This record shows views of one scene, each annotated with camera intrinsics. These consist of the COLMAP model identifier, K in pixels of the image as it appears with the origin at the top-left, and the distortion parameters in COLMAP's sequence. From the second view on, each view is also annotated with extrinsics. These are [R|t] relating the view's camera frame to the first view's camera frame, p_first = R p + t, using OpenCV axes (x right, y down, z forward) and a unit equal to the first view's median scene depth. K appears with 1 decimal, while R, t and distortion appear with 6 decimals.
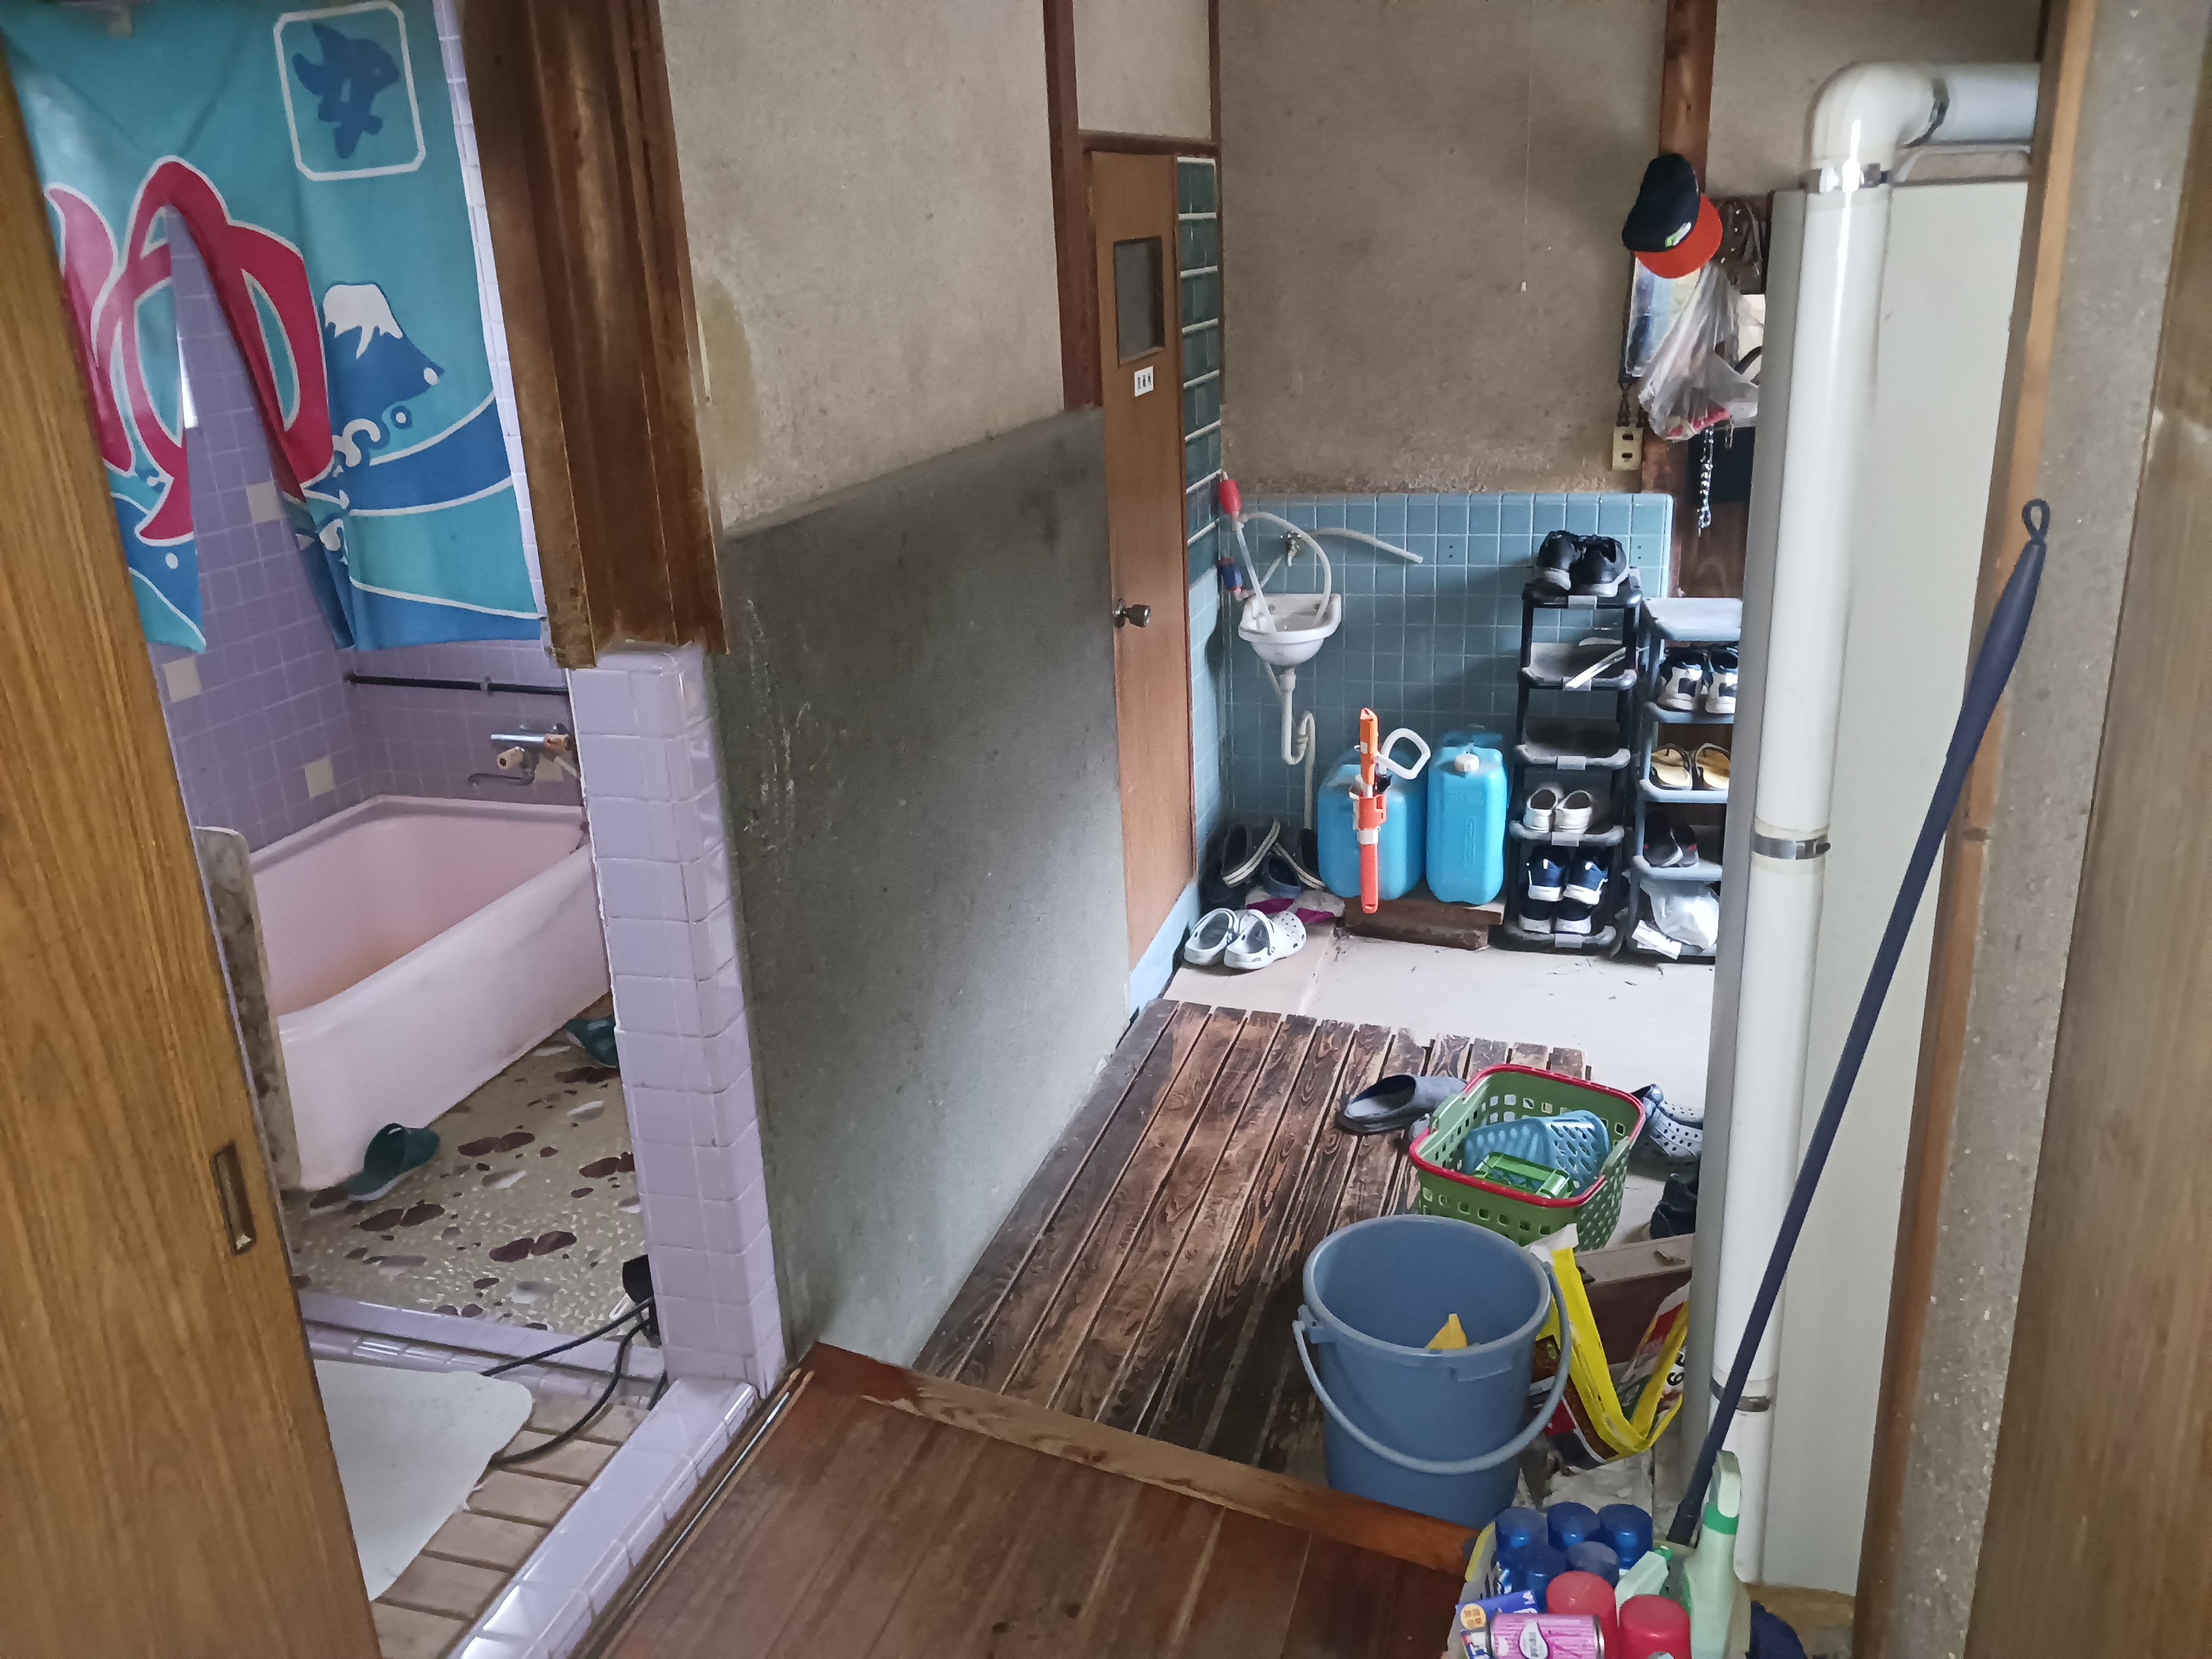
lens RADIAL K [[1746.9, 0, 1110.9], [0, 1746.9, 819.6], [0, 0, 1]] dist [0.026720, -0.004669]
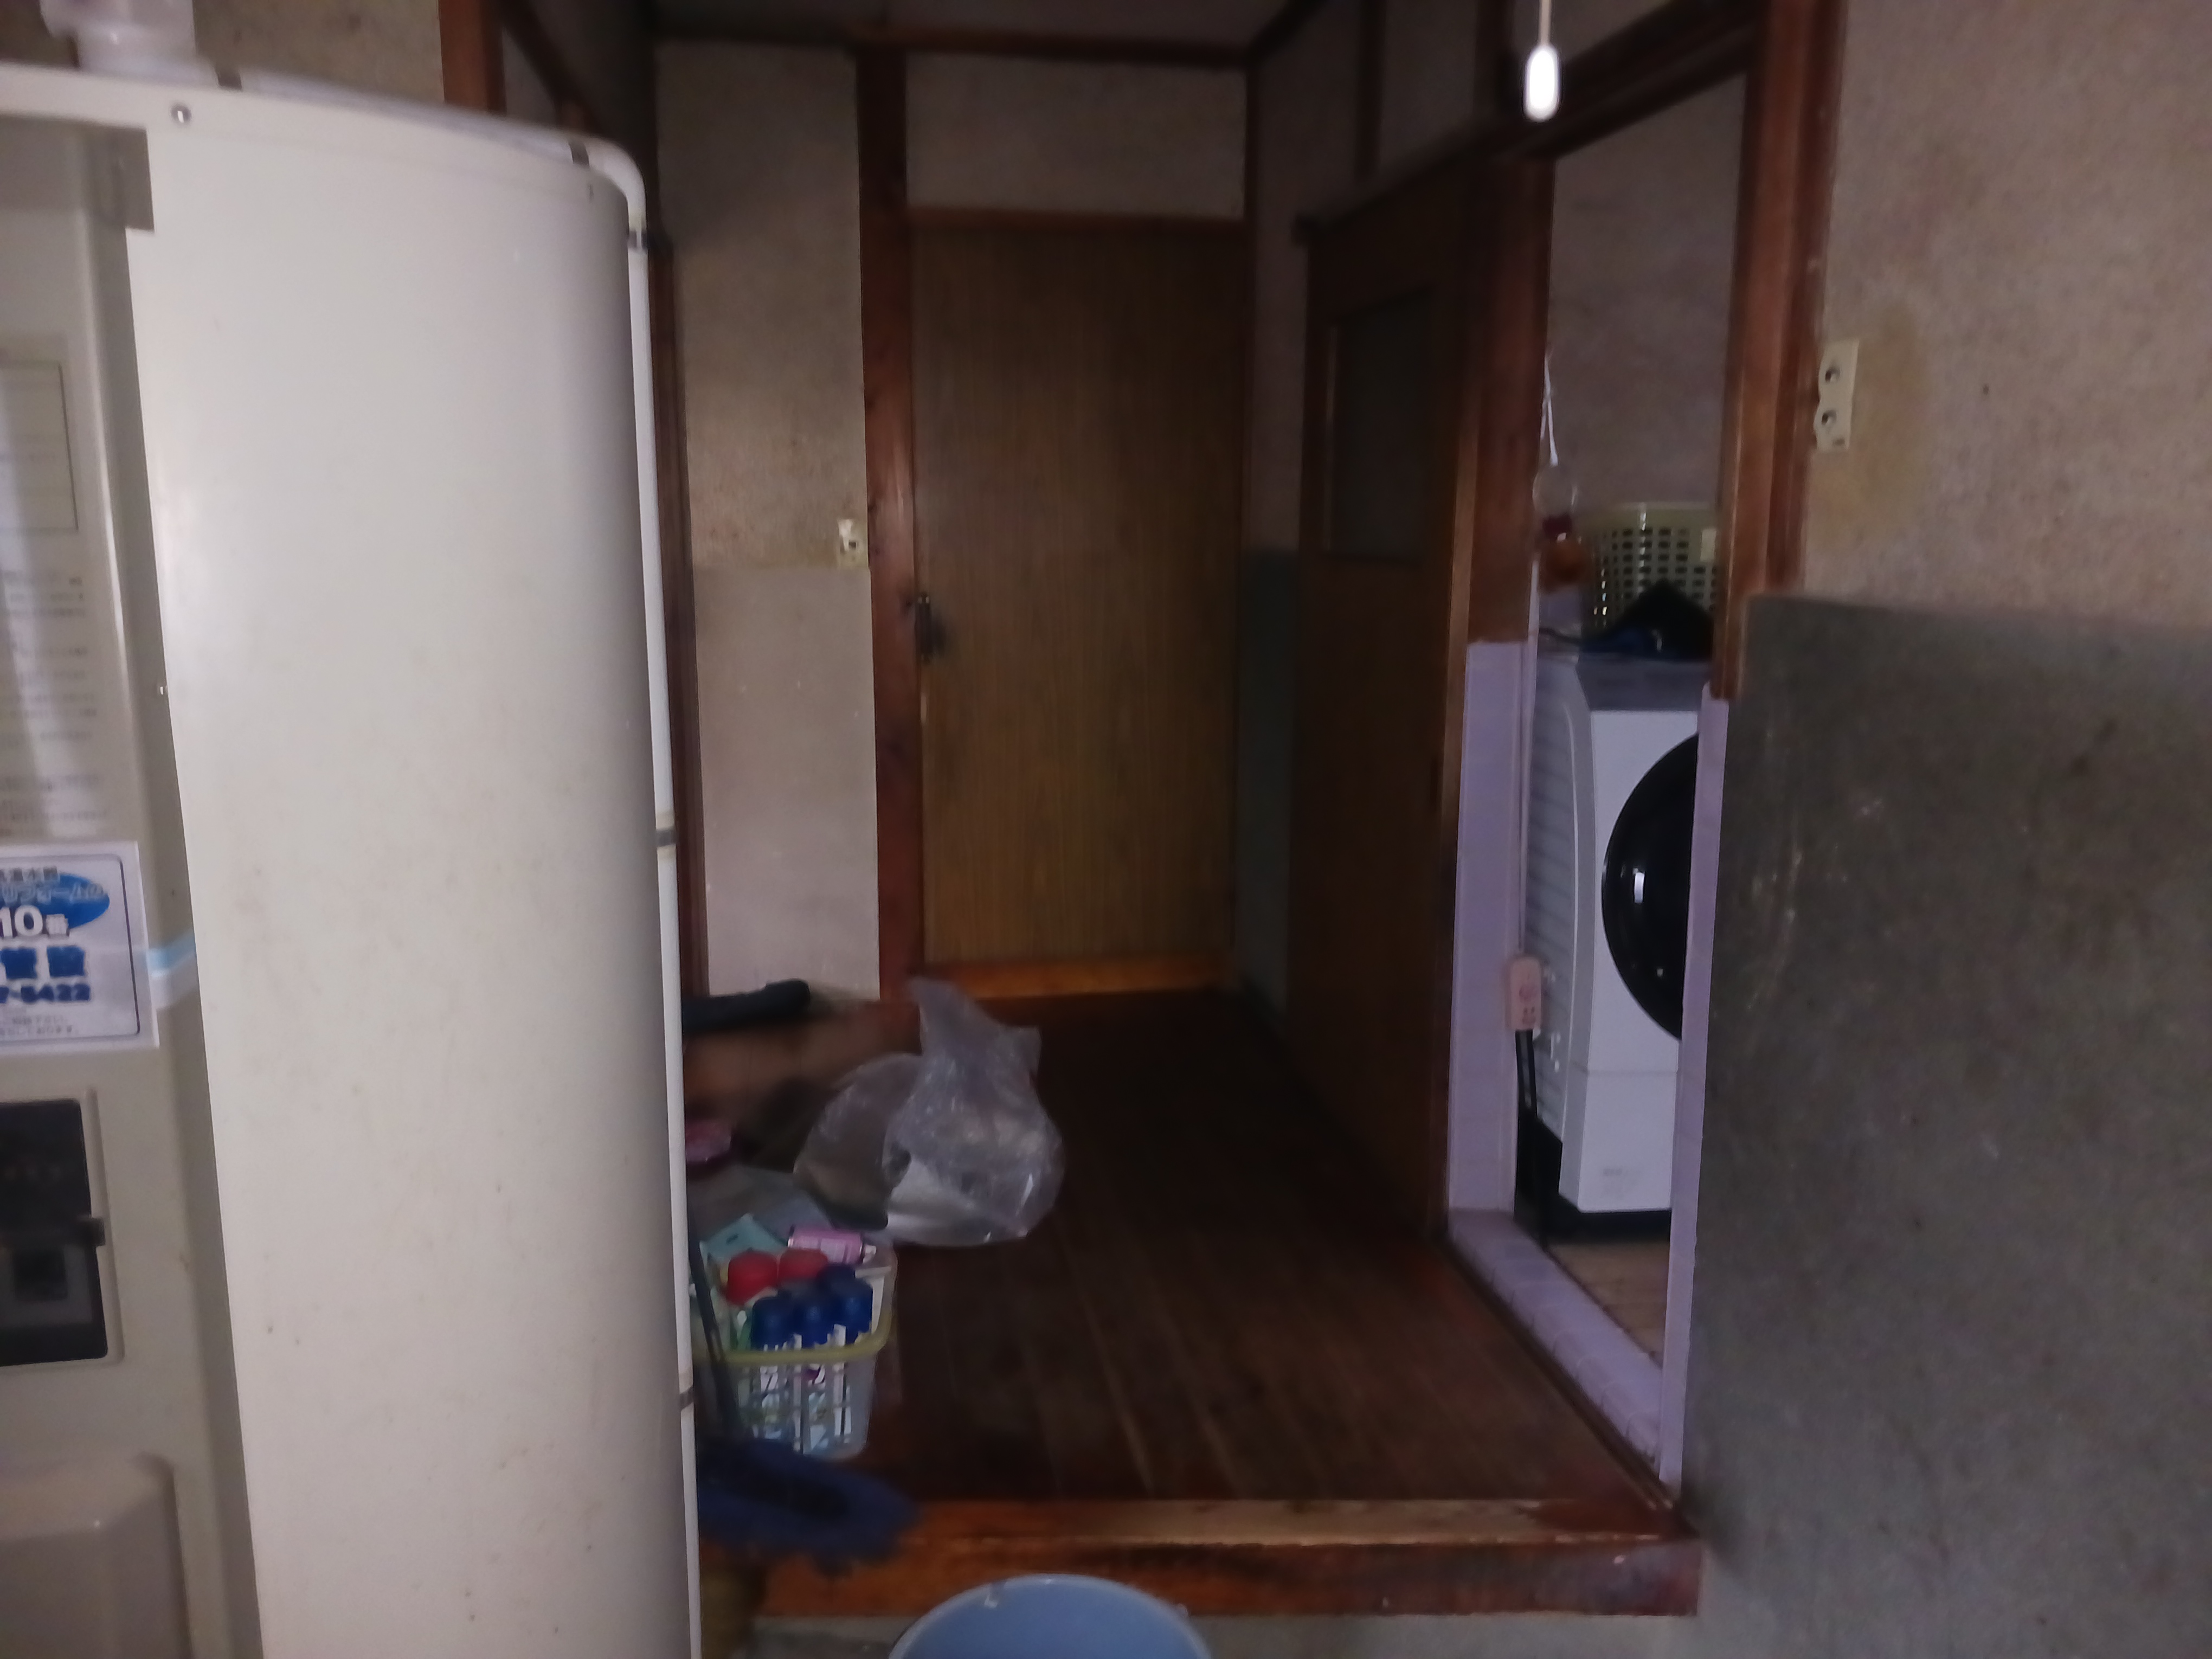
lens RADIAL K [[1746.9, 0, 1105.1], [0, 1746.9, 830.4], [0, 0, 1]] dist [0.026720, -0.004669]
pose [[-0.885549, 0.119119, -0.449014, 0.546542], [-0.120552, 0.874526, 0.469756, -0.470172], [0.448632, 0.470121, -0.760076, 1.707818]]
